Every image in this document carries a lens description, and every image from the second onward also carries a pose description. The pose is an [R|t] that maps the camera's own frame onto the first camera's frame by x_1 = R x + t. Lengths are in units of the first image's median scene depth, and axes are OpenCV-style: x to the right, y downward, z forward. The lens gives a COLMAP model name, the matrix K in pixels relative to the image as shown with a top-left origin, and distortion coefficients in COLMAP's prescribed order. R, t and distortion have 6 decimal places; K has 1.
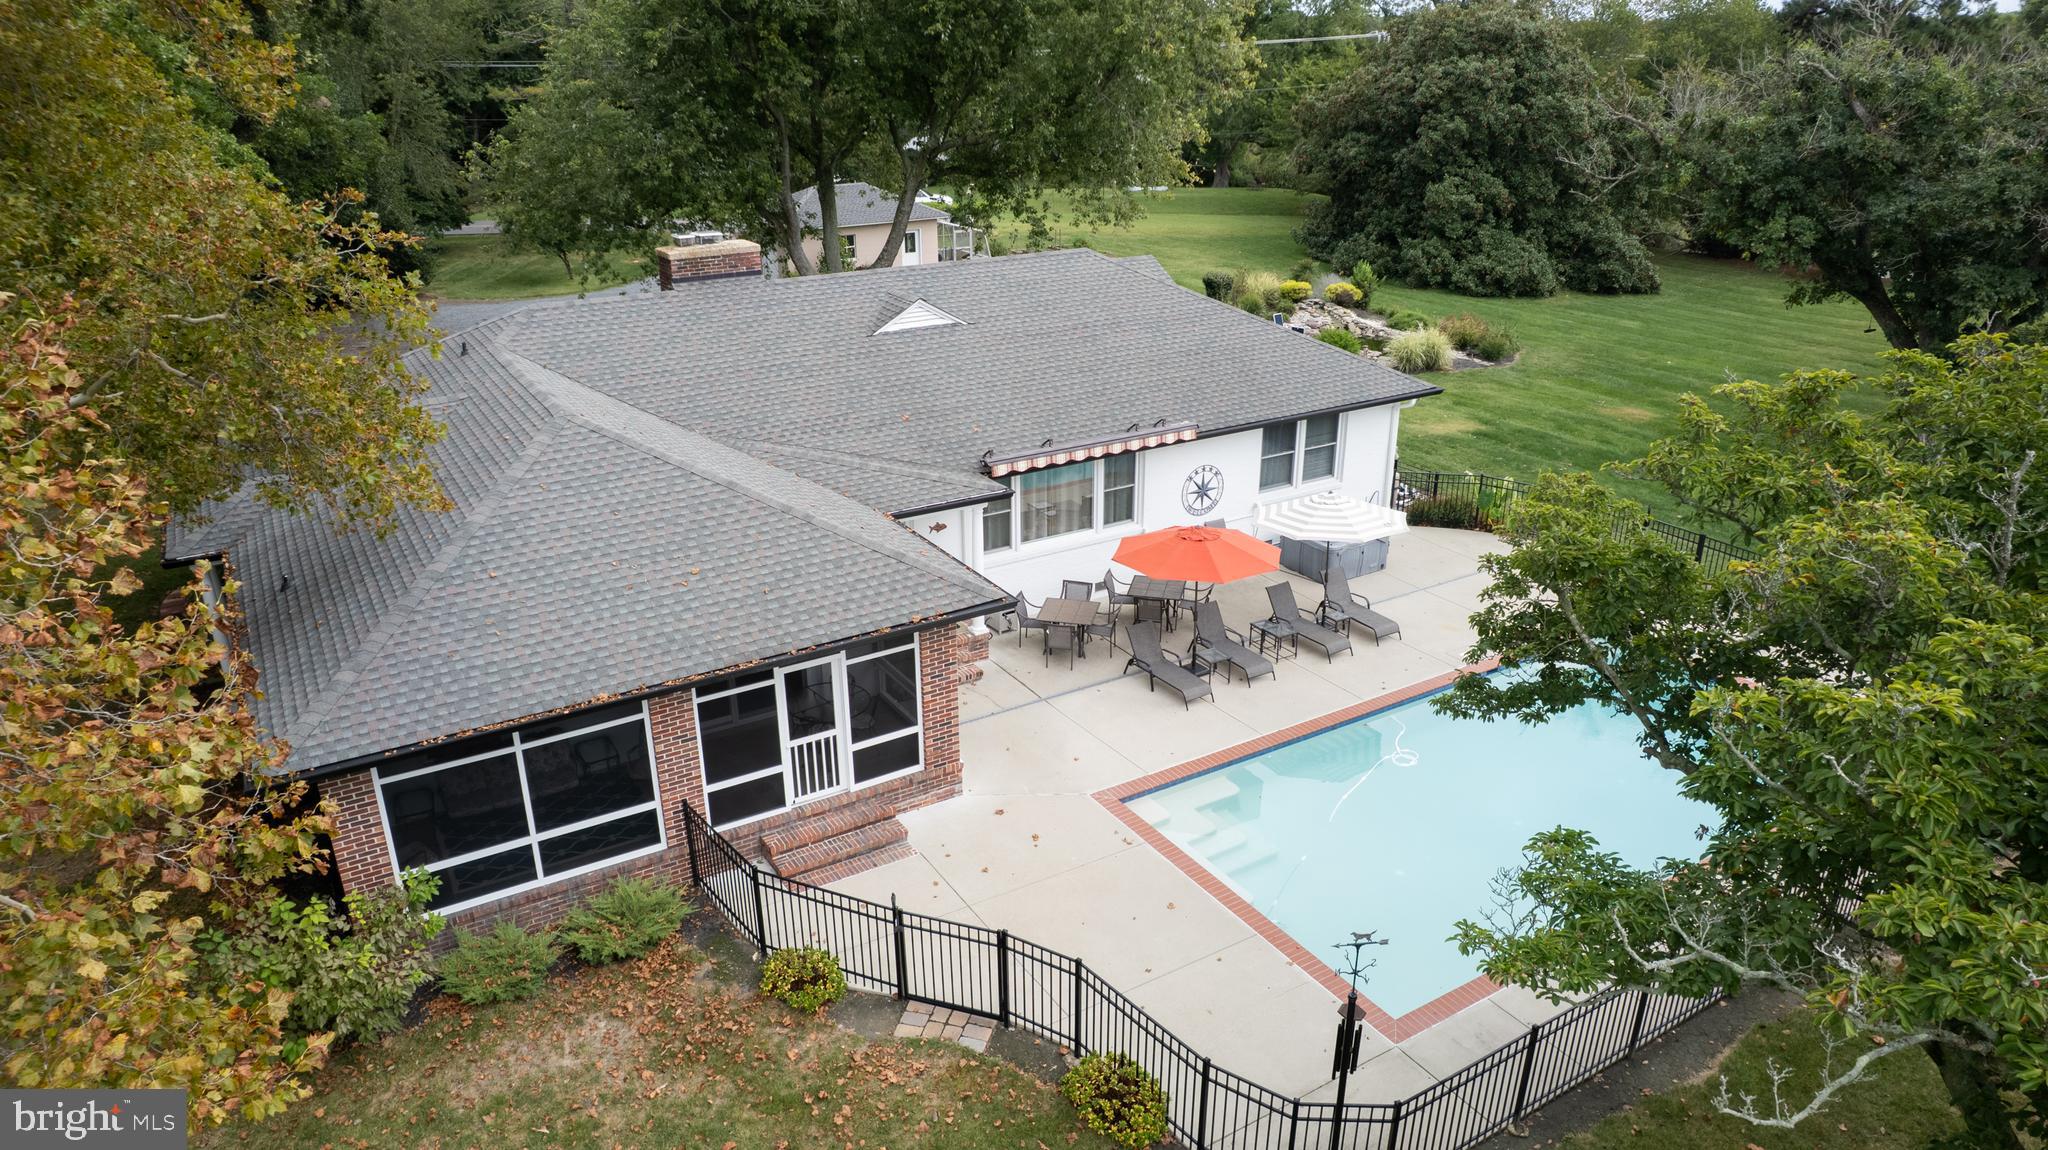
lens RADIAL K [[1313.0, 0, 1024.0], [0, 1313.0, 575.0], [0, 0, 1]] dist [-0.074036, 0.070240]
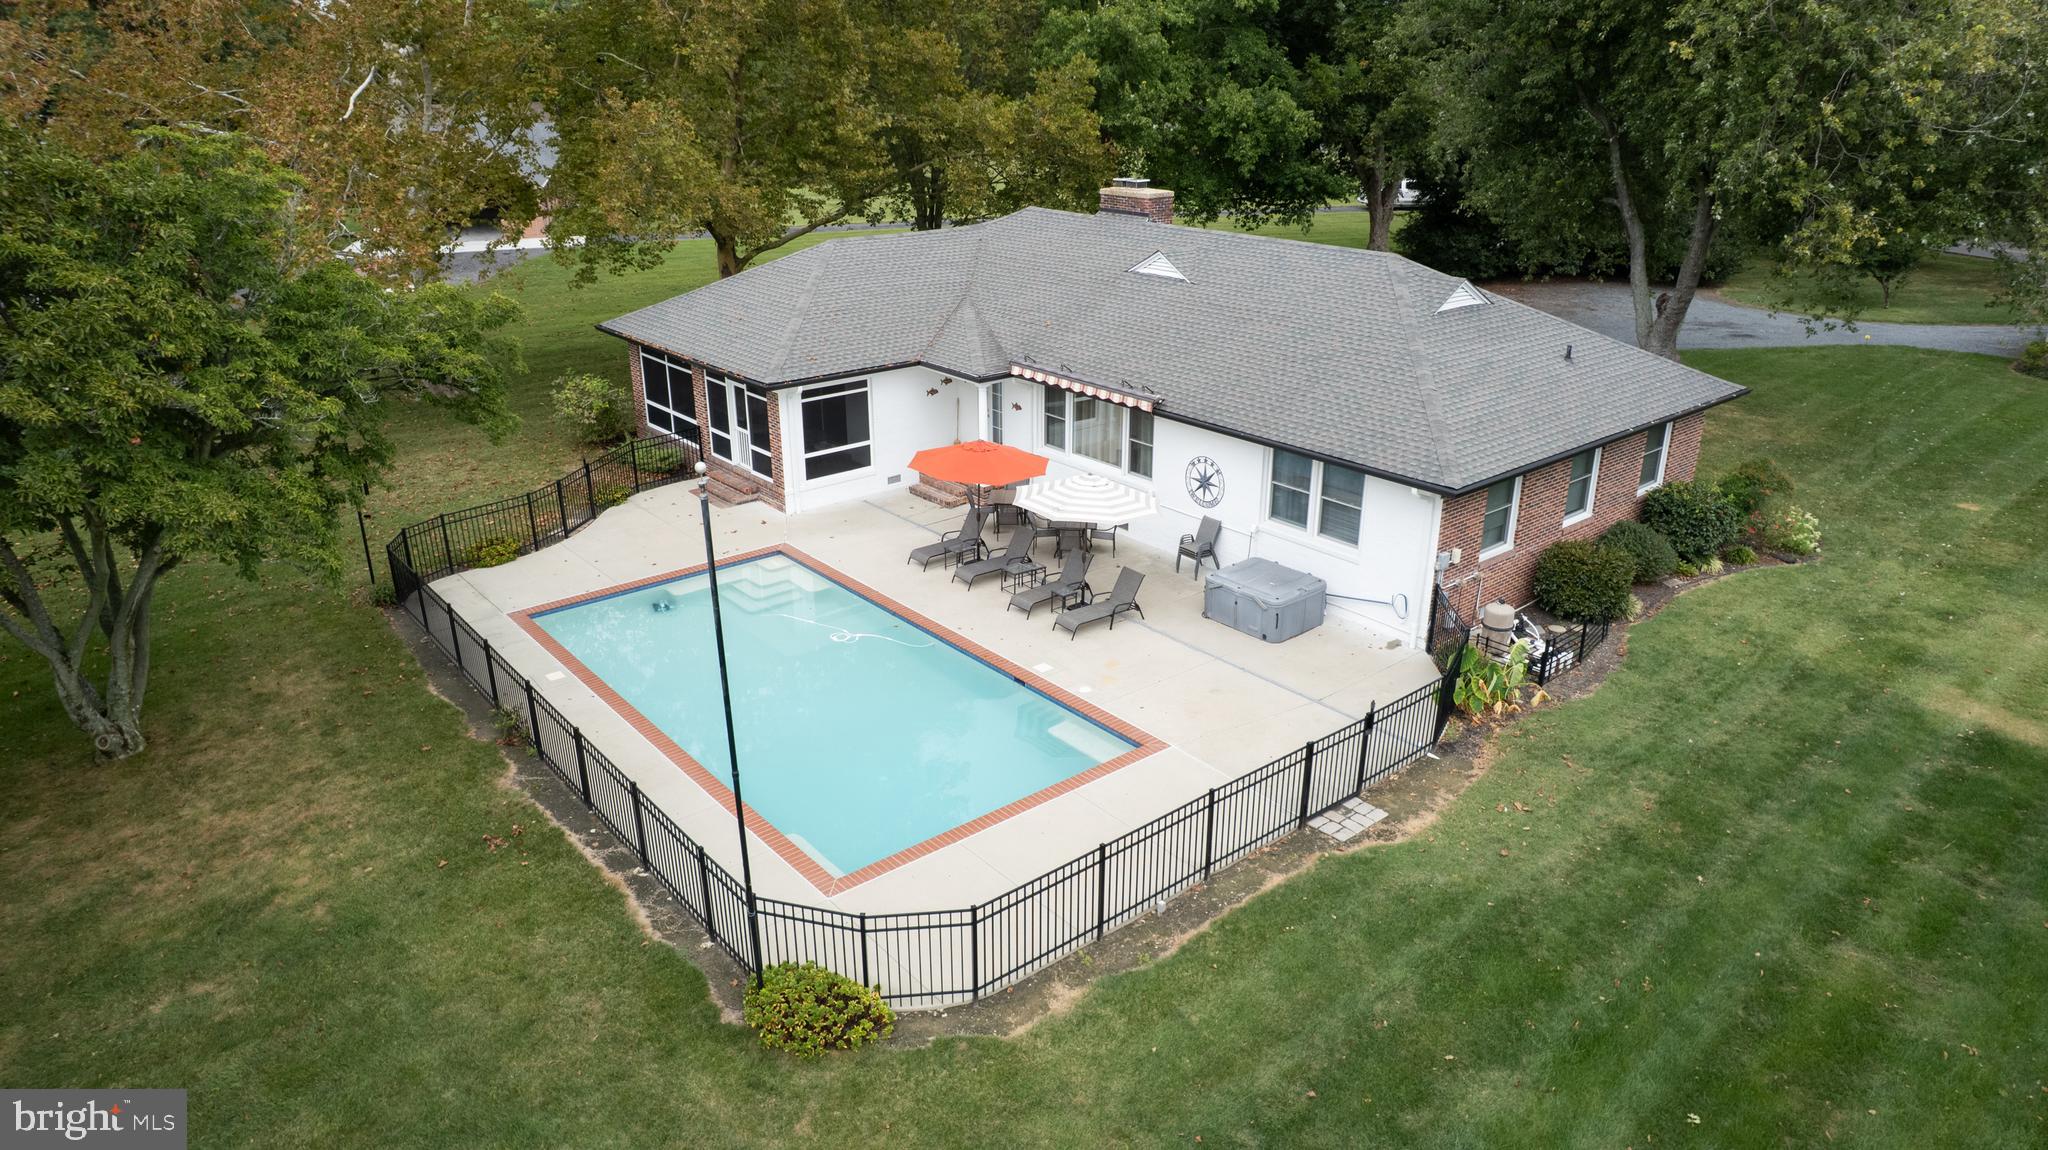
lens RADIAL K [[1313.0, 0, 1024.0], [0, 1313.0, 575.0], [0, 0, 1]] dist [-0.074036, 0.070240]
pose [[0.073528, 0.348354, -0.934475, 1.106848], [-0.355056, 0.884761, 0.301884, -0.260375], [0.931949, 0.309594, 0.188739, 0.737063]]
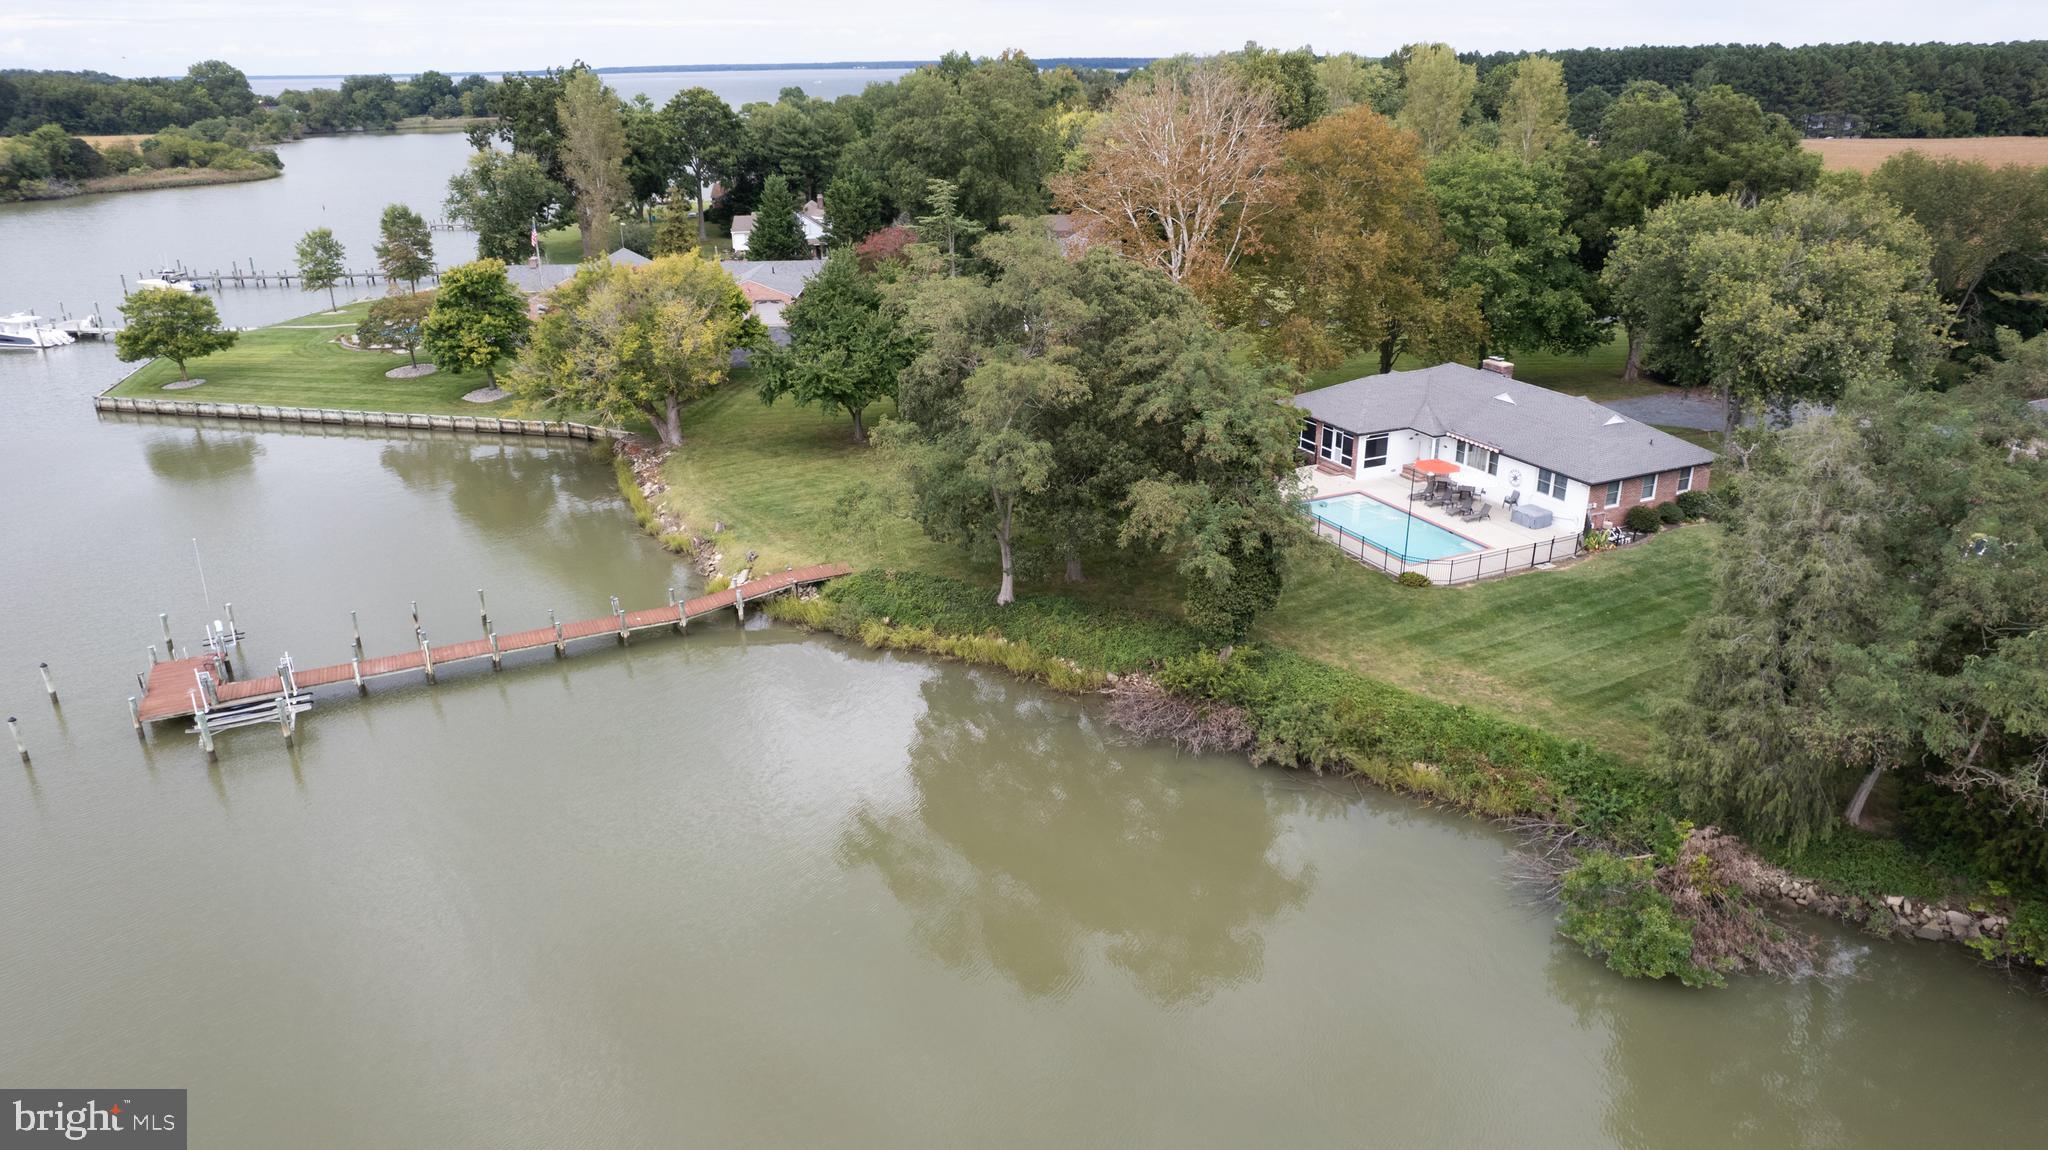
lens RADIAL K [[1313.0, 0, 1024.0], [0, 1313.0, 575.0], [0, 0, 1]] dist [-0.074036, 0.070240]
pose [[-0.172599, 0.345550, -0.922391, 3.123912], [-0.347584, 0.854835, 0.385282, -0.627318], [0.921626, 0.387107, -0.027436, 0.178253]]
